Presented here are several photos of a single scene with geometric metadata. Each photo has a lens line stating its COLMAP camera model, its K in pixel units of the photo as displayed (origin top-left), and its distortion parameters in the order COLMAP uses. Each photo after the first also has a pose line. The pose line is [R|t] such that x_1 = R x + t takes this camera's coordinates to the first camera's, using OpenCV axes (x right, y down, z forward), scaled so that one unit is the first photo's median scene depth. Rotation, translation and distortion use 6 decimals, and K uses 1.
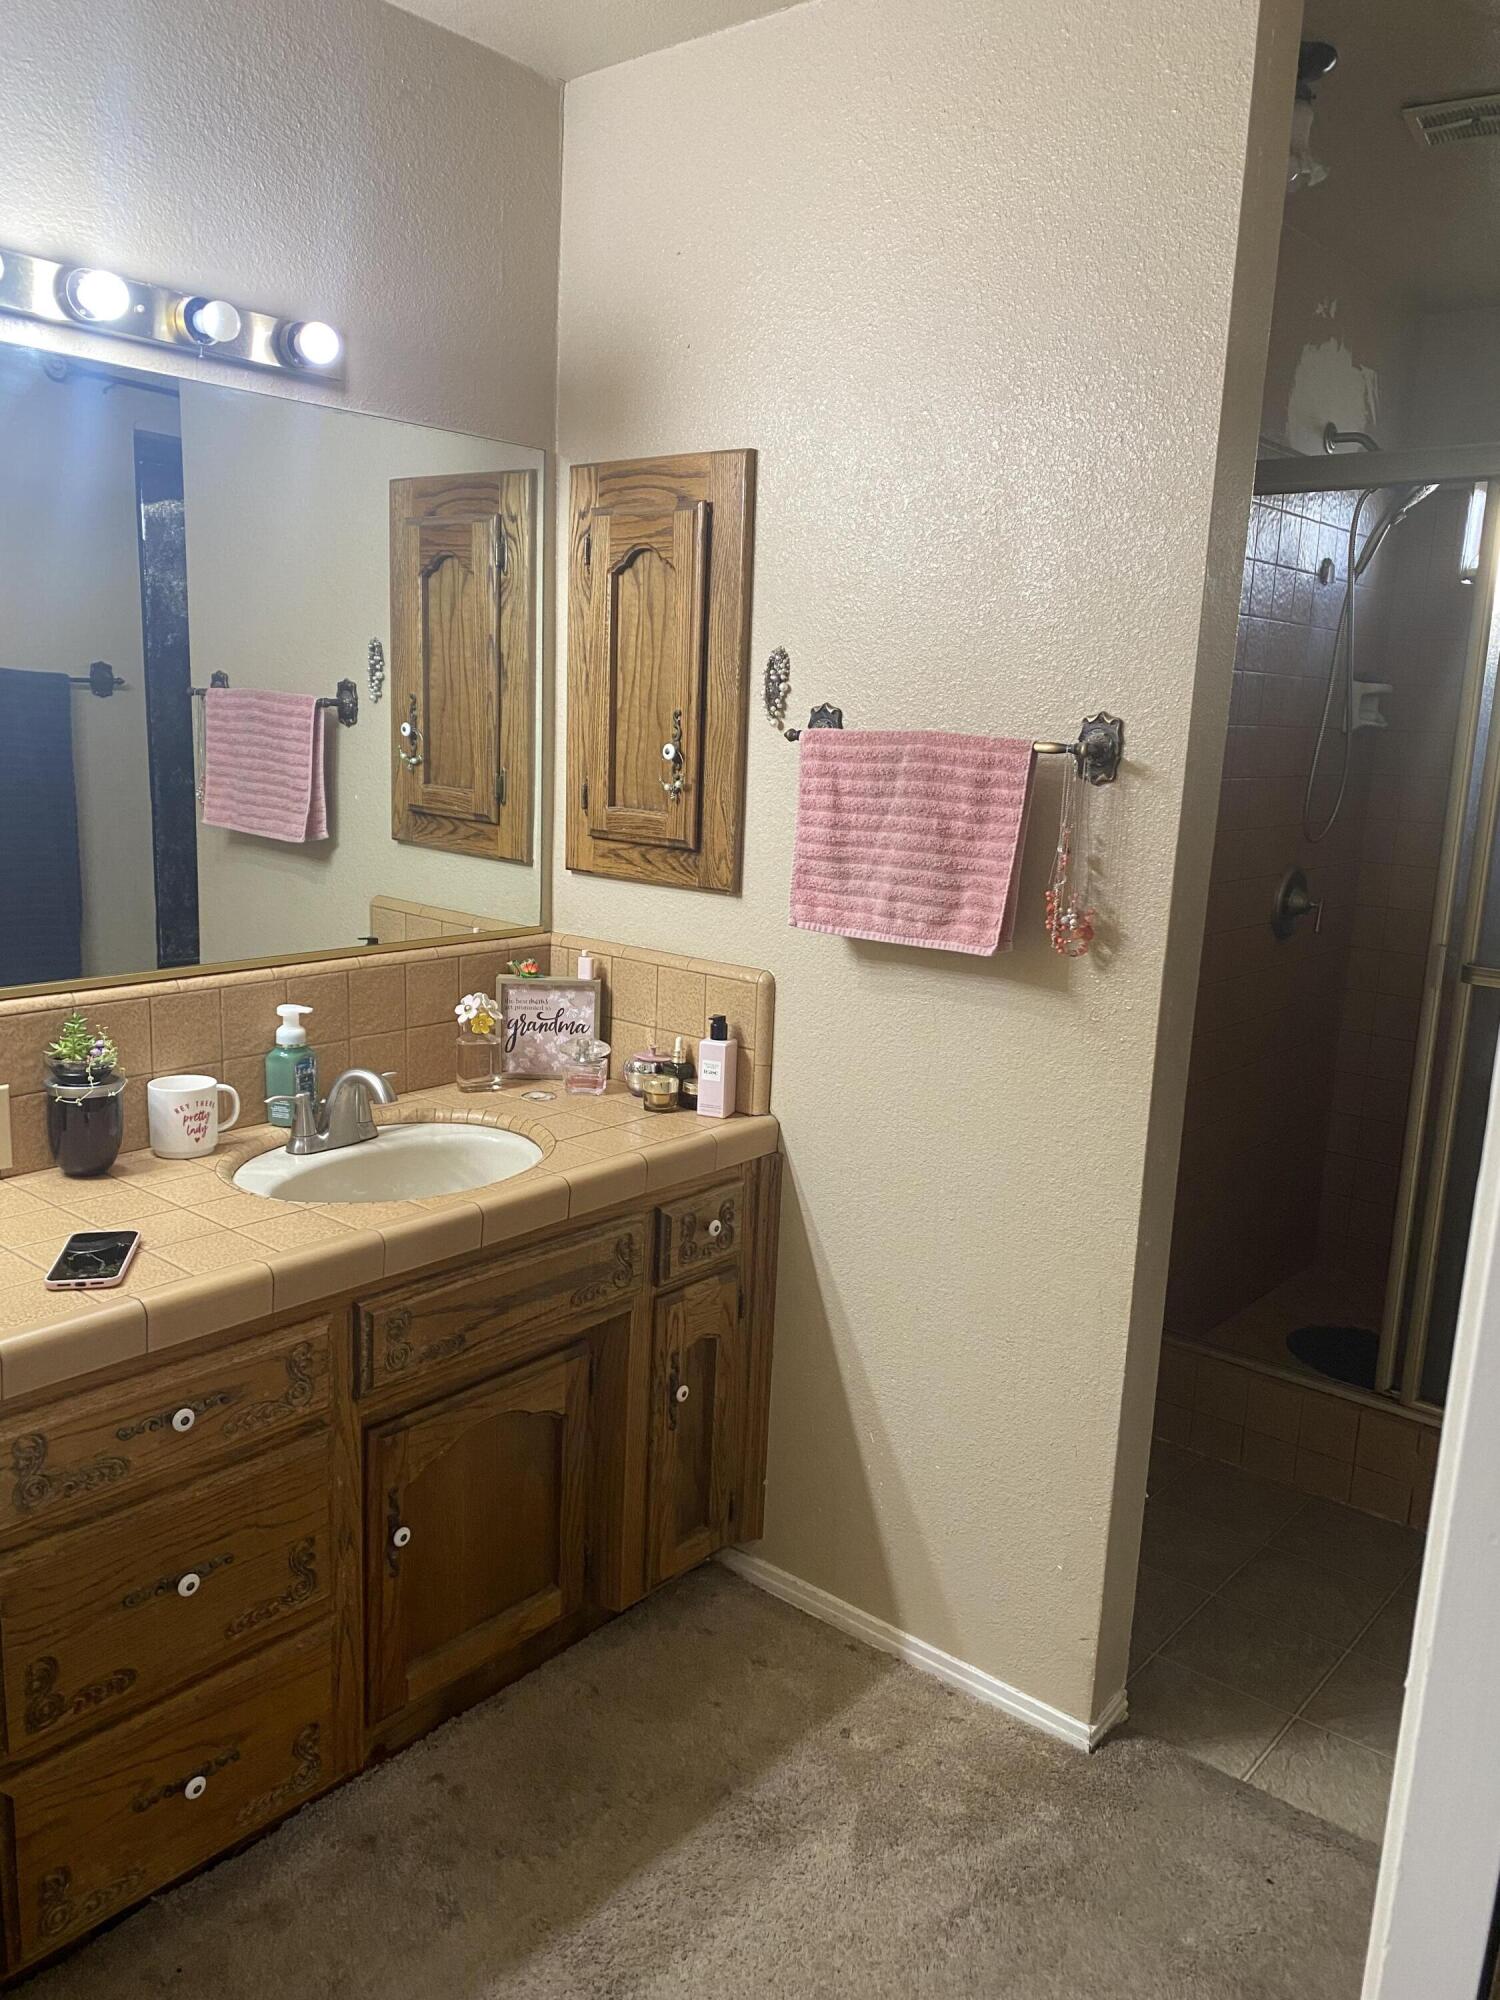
lens RADIAL K [[1511.2, 0, 745.5], [0, 1511.2, 993.9], [0, 0, 1]] dist [0.139926, -0.315604]
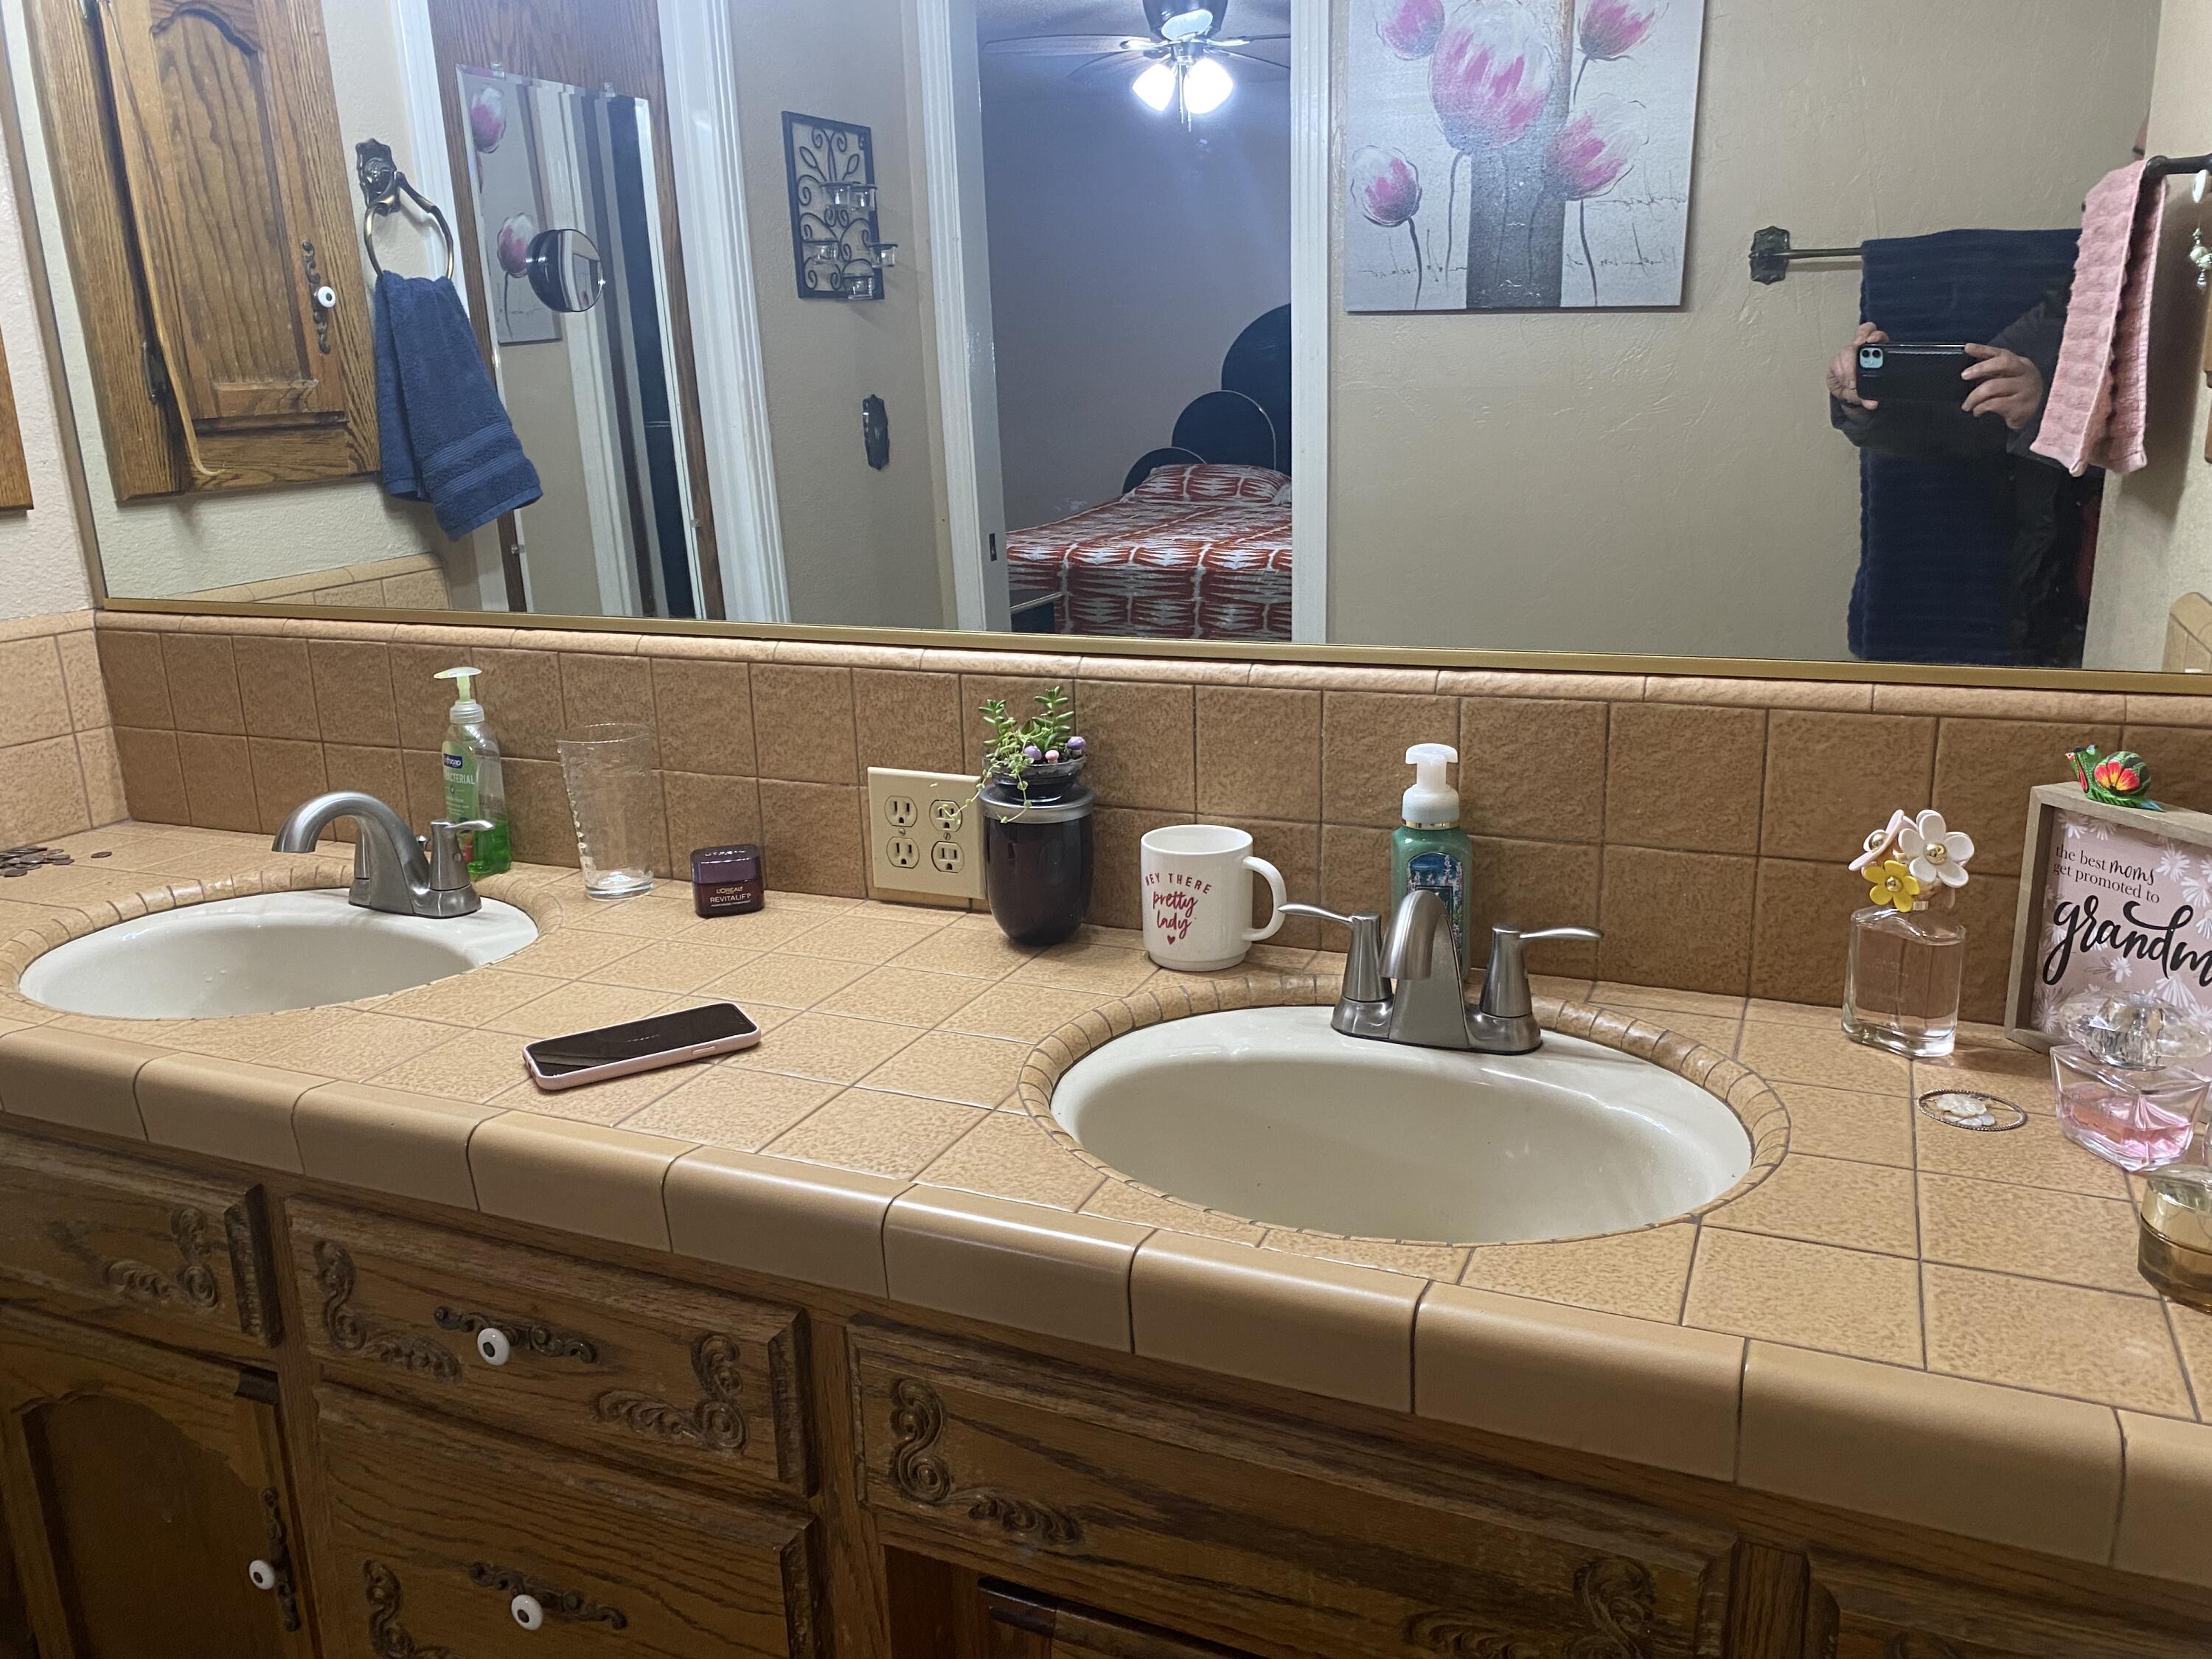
lens RADIAL K [[1671.4, 0, 1106.0], [0, 1671.4, 829.5], [0, 0, 1]] dist [0.139926, -0.315604]
pose [[0.278461, 0.207715, -0.937717, 0.205488], [-0.140518, 0.974639, 0.174166, -0.048565], [0.950113, 0.083267, 0.300587, 0.754417]]
